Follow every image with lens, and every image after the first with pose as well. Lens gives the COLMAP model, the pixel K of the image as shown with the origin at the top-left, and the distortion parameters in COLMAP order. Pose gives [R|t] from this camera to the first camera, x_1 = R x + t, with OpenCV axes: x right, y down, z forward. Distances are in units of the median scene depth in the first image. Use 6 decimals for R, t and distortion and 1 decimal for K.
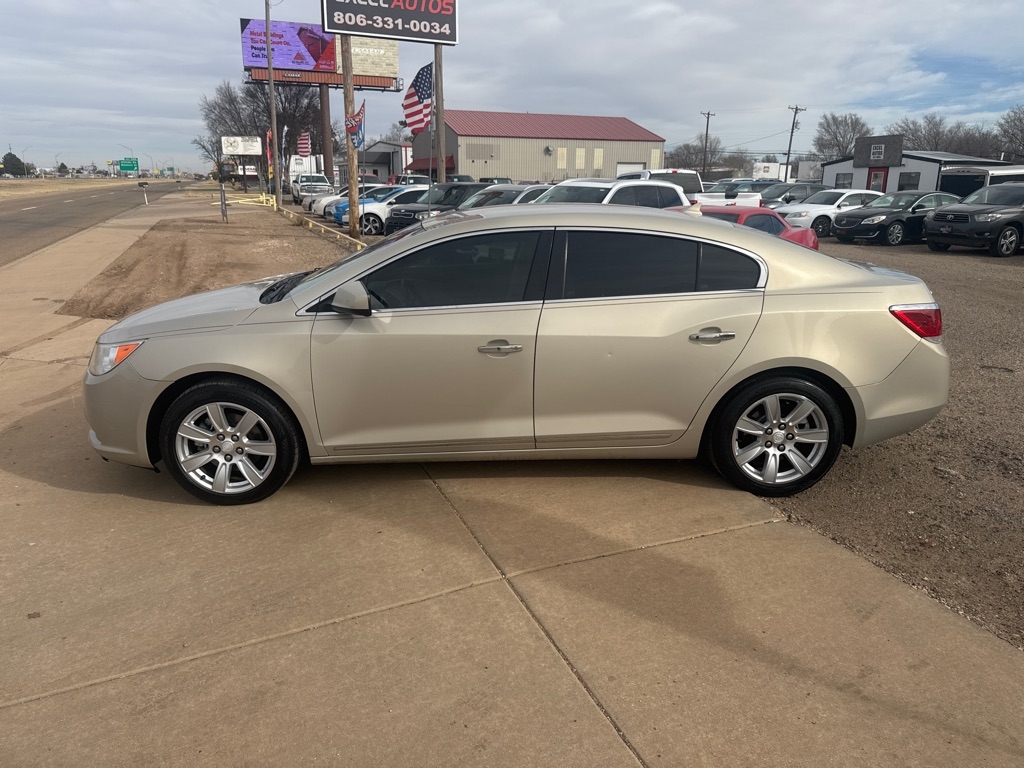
lens RADIAL K [[737.6, 0, 513.0], [0, 737.6, 387.0], [0, 0, 1]] dist [0.046487, -0.073469]
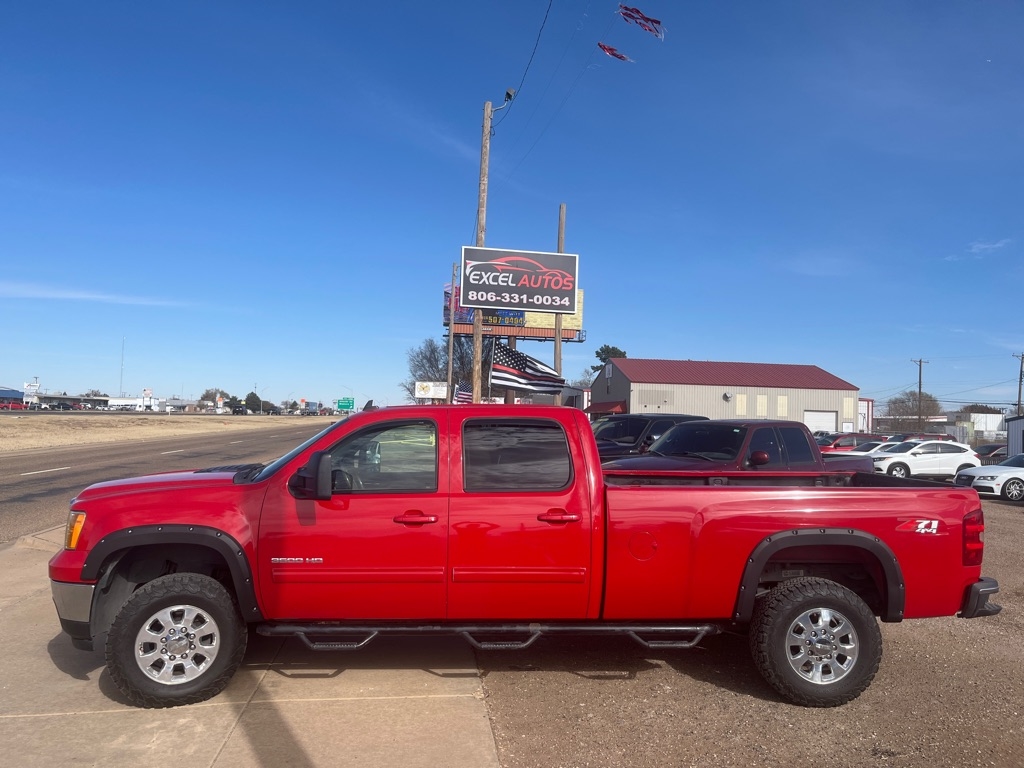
lens RADIAL K [[790.1, 0, 513.1], [0, 790.1, 387.3], [0, 0, 1]] dist [0.065857, -0.081710]
pose [[0.965343, 0.008542, -0.260846, 0.138435], [-0.088952, 0.950390, -0.298072, 0.012138], [0.245359, 0.310944, 0.918212, -0.087463]]
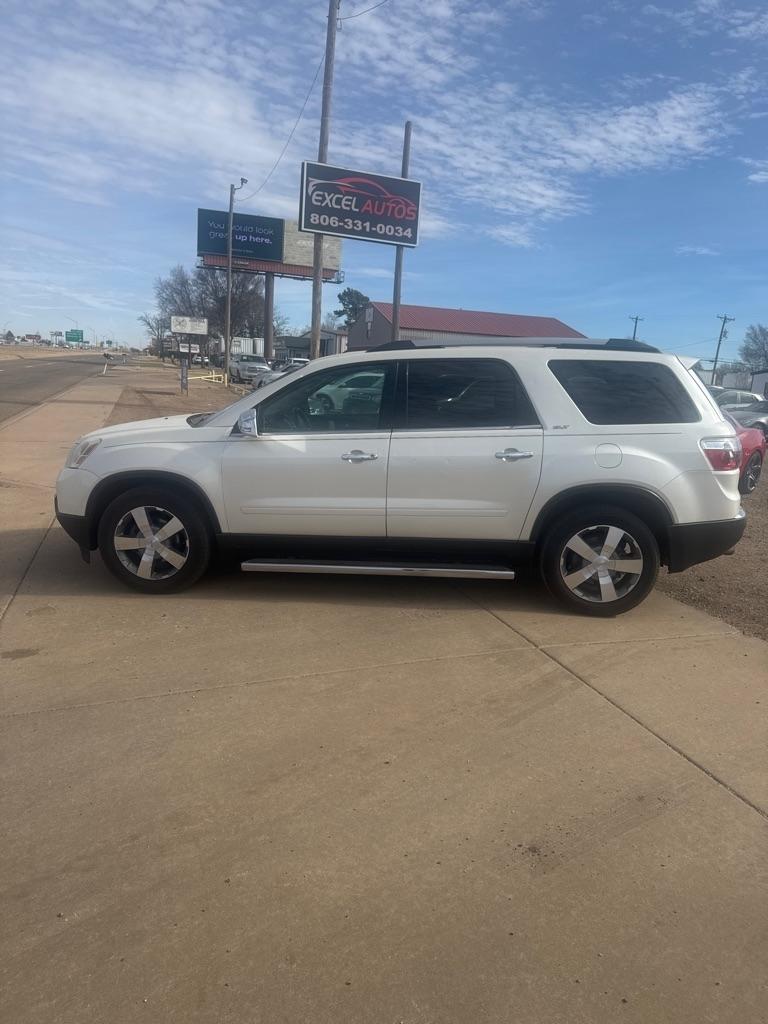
lens RADIAL K [[737.6, 0, 381.4], [0, 737.6, 522.6], [0, 0, 1]] dist [0.046487, -0.073469]
pose [[0.996042, 0.068621, -0.056489, -0.035279], [-0.072360, 0.995123, -0.067035, 0.020184], [0.051614, 0.070857, 0.996150, -0.061070]]
